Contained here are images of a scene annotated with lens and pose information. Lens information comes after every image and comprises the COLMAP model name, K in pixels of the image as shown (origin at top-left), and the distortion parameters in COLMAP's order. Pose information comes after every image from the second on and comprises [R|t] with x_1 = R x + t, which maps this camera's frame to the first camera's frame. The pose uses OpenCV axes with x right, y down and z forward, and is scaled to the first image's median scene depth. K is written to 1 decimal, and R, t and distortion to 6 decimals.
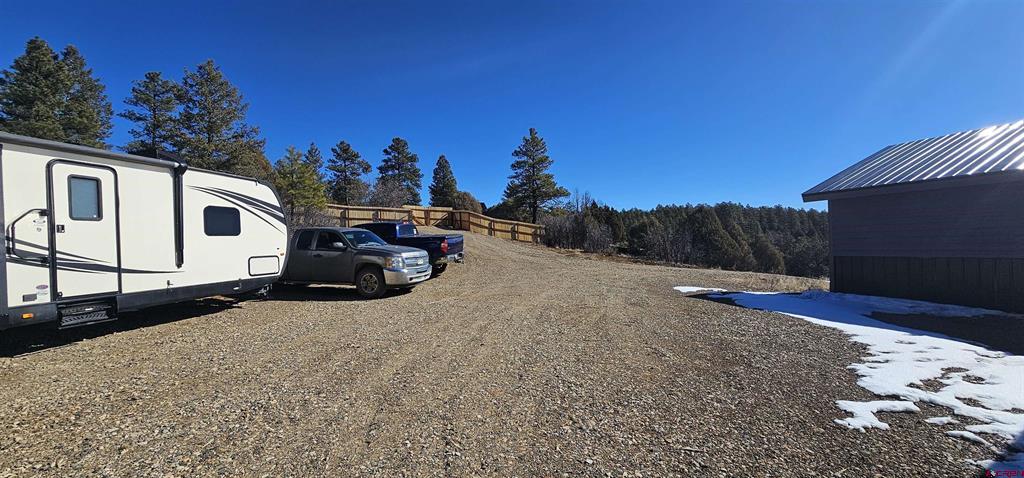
lens RADIAL K [[418.7, 0, 515.0], [0, 418.7, 245.2], [0, 0, 1]] dist [0.000750, 0.000128]
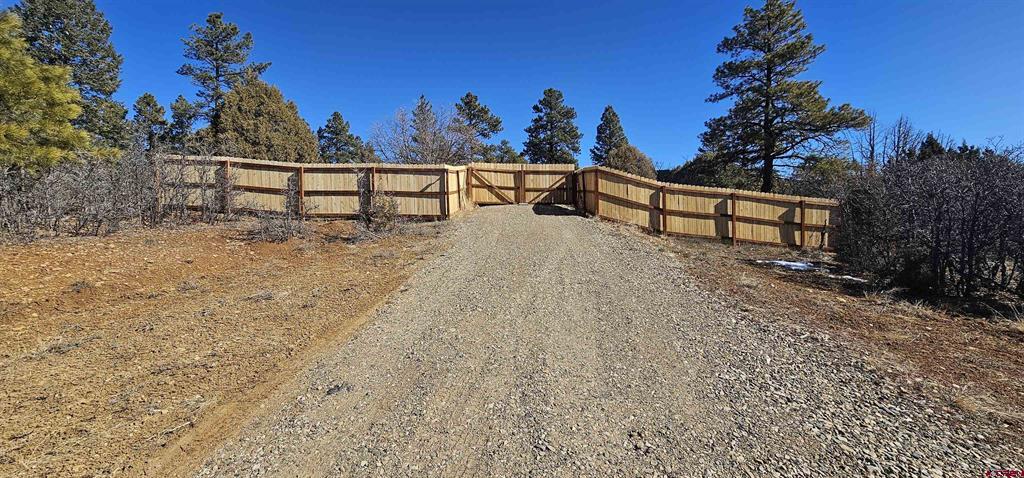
lens RADIAL K [[418.7, 0, 515.0], [0, 418.7, 245.2], [0, 0, 1]] dist [0.000750, 0.000128]
pose [[0.906148, 0.023559, -0.422305, -0.010793], [0.001291, 0.998289, 0.058460, -0.026401], [0.422960, -0.053519, 0.904567, 0.538596]]
